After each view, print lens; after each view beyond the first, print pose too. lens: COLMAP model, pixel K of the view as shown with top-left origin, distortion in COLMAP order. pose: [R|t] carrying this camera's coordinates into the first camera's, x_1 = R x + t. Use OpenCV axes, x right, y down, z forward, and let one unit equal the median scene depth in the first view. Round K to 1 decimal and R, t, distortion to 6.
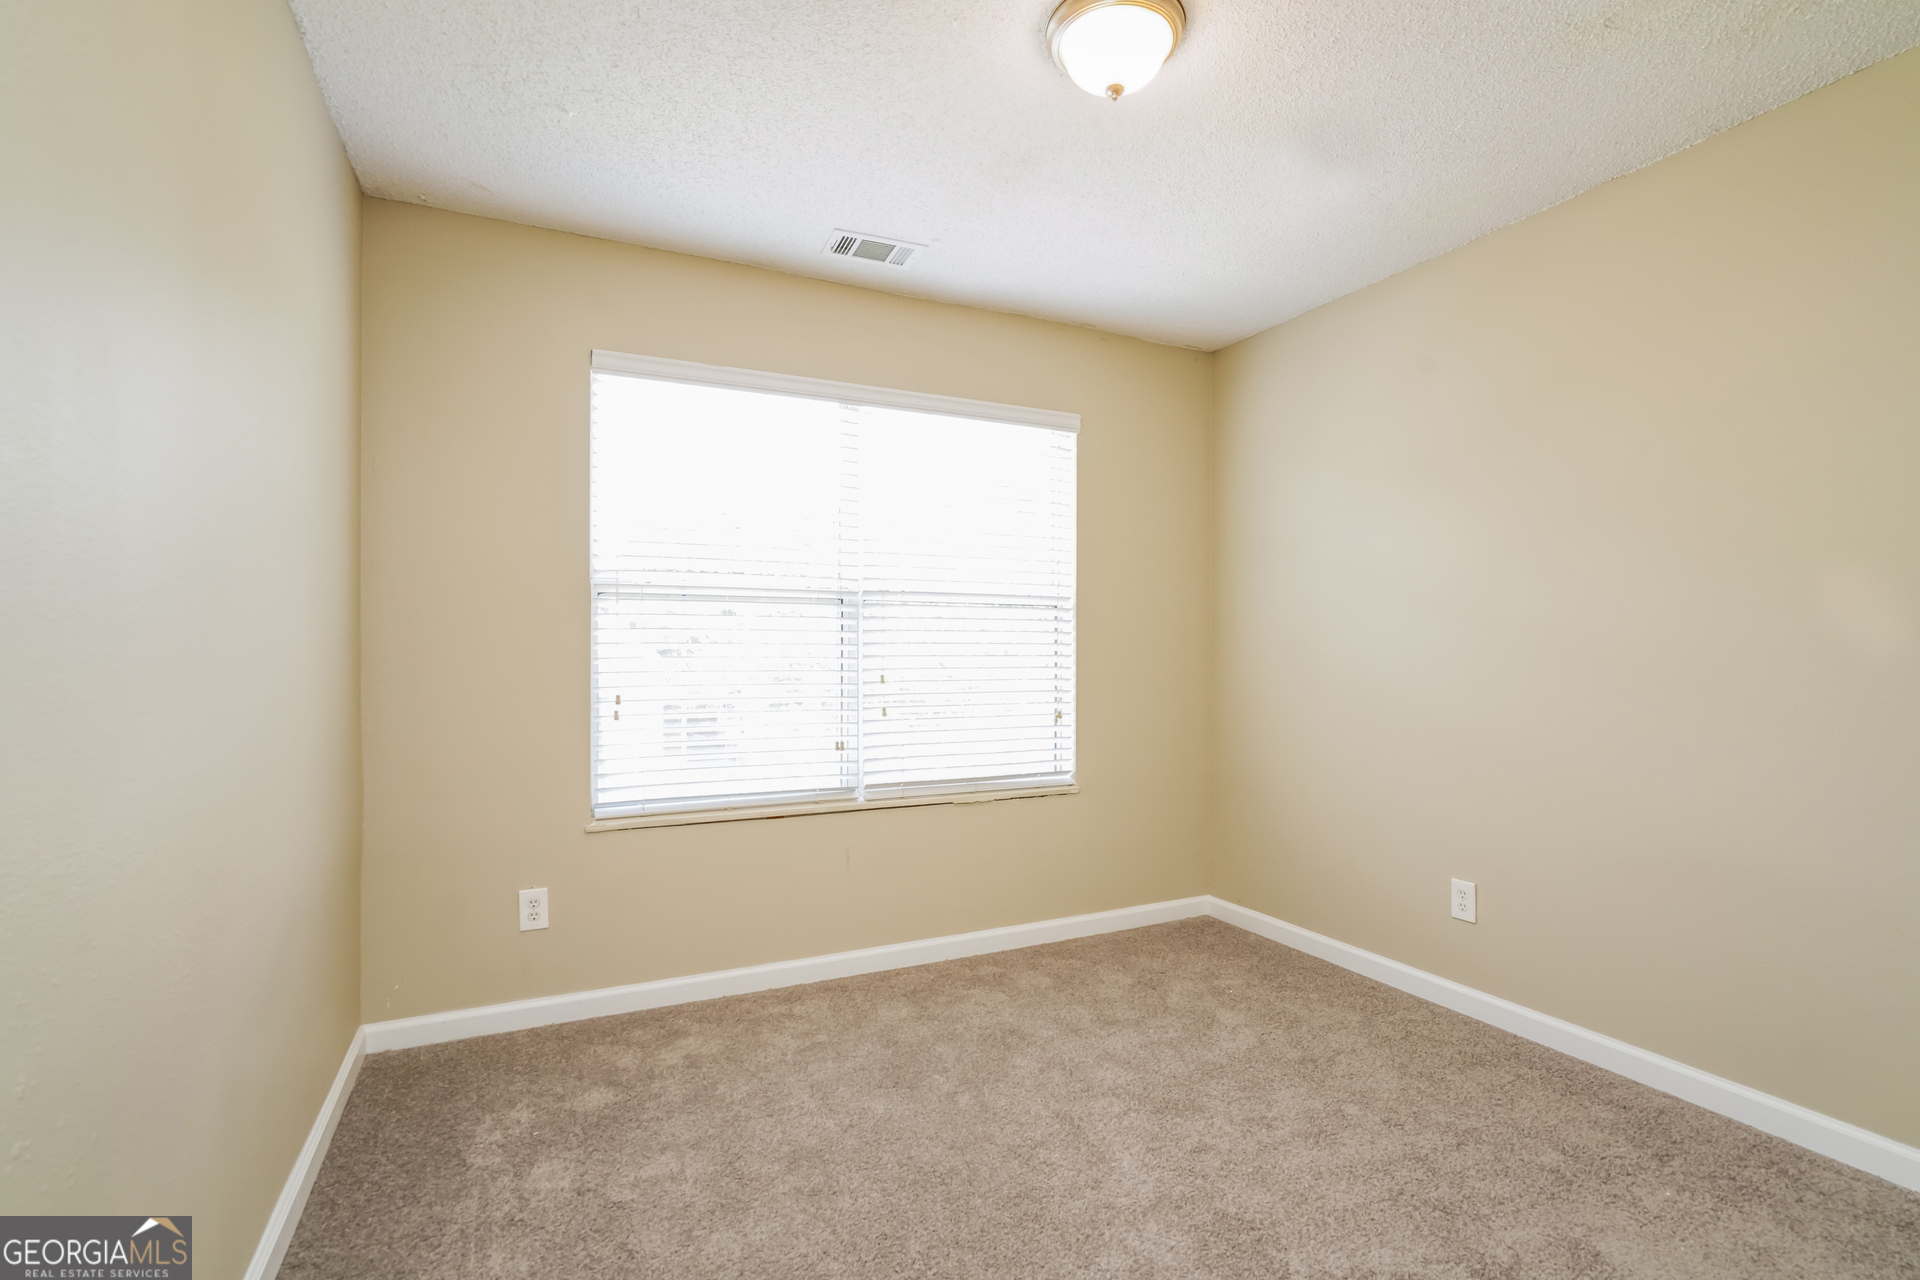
lens RADIAL K [[913.7, 0, 960.0], [0, 913.7, 640.0], [0, 0, 1]] dist [-0.001025, -0.000093]
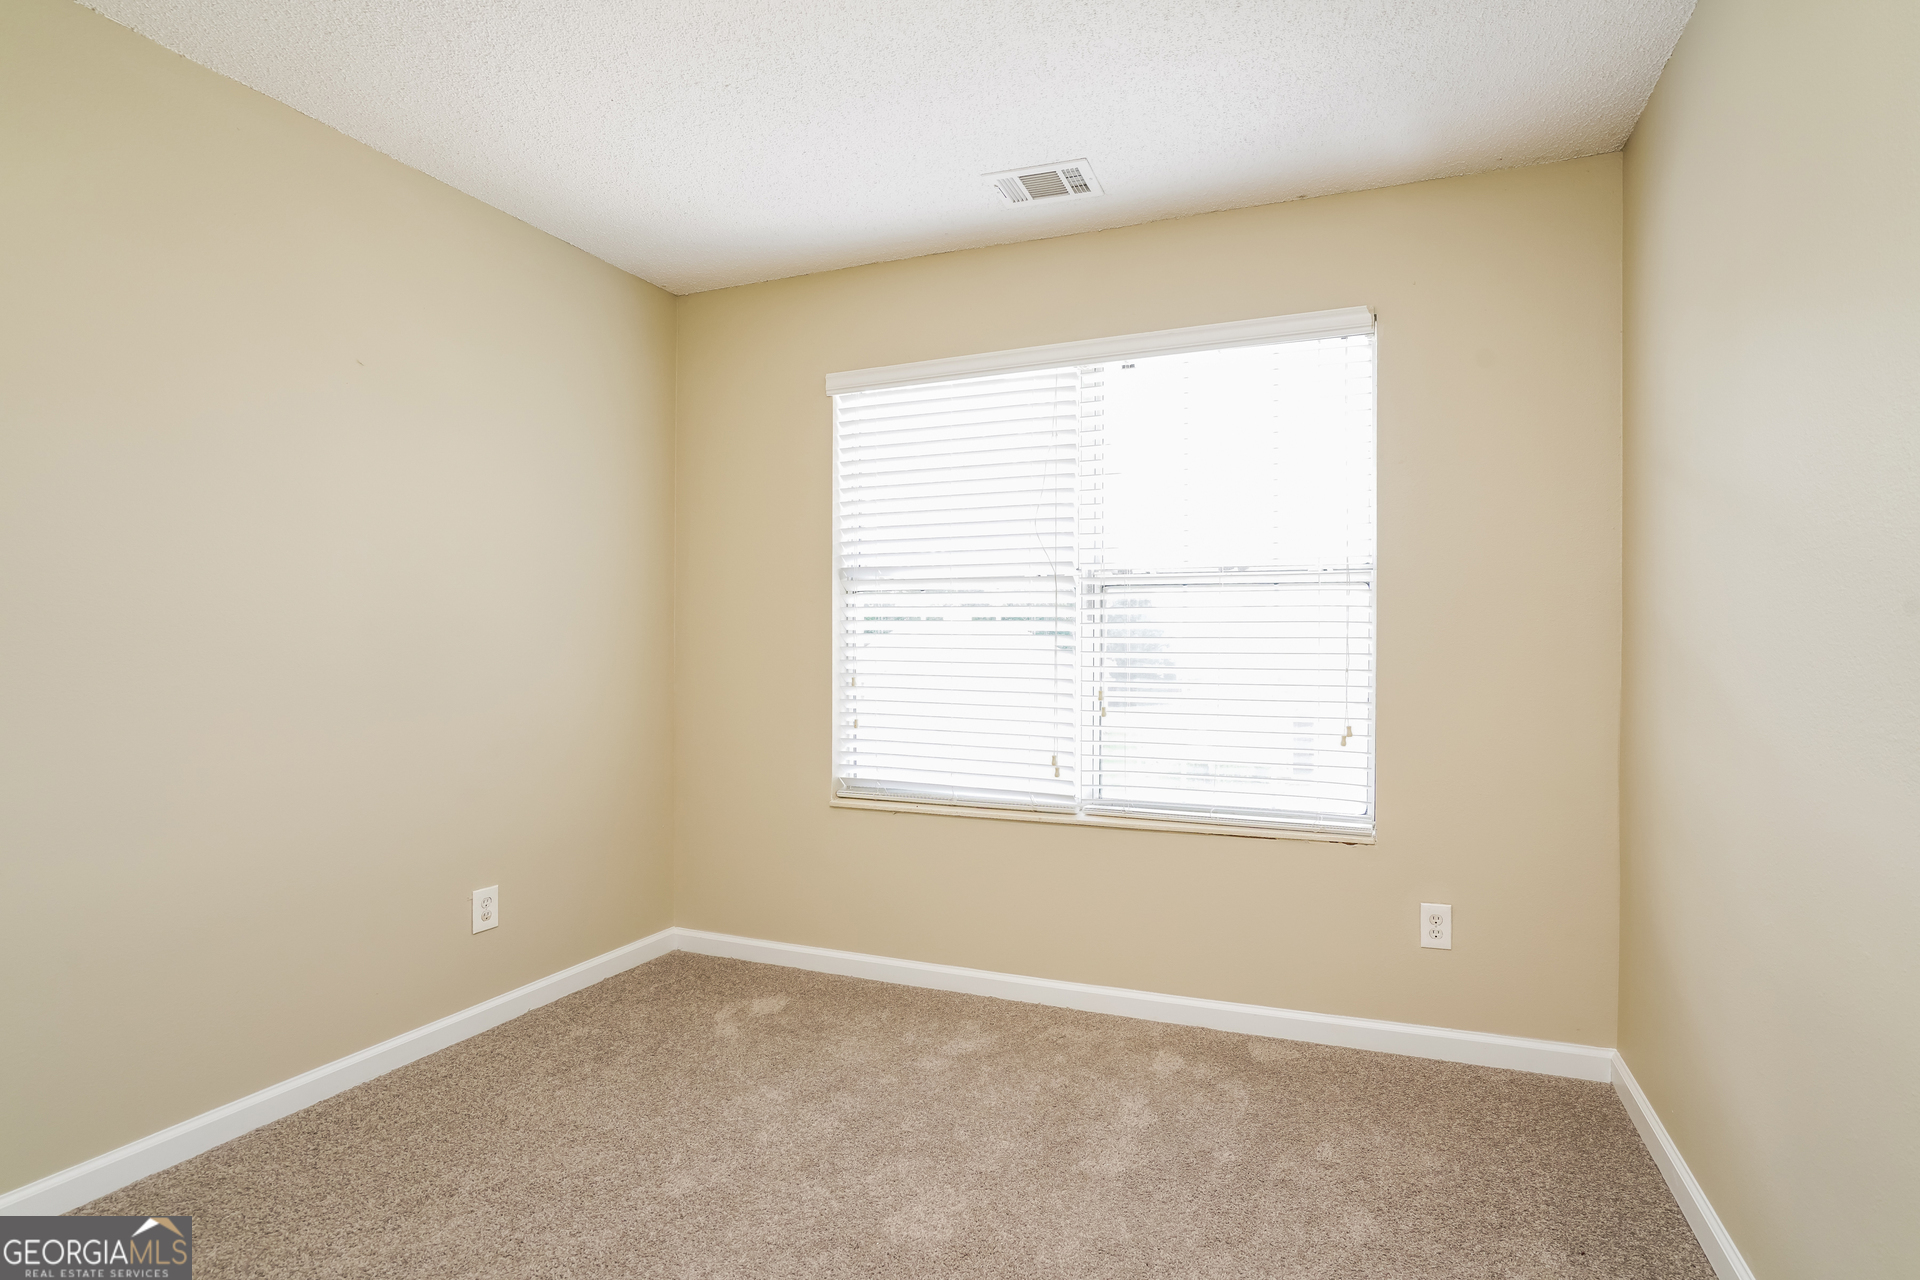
lens RADIAL K [[993.6, 0, 960.0], [0, 993.6, 640.0], [0, 0, 1]] dist [-0.003527, -0.001472]
pose [[0.676268, 0.005831, -0.736633, 0.508121], [0.000576, 0.999964, 0.008444, 0.000196], [0.736656, -0.006135, 0.676240, 0.263114]]
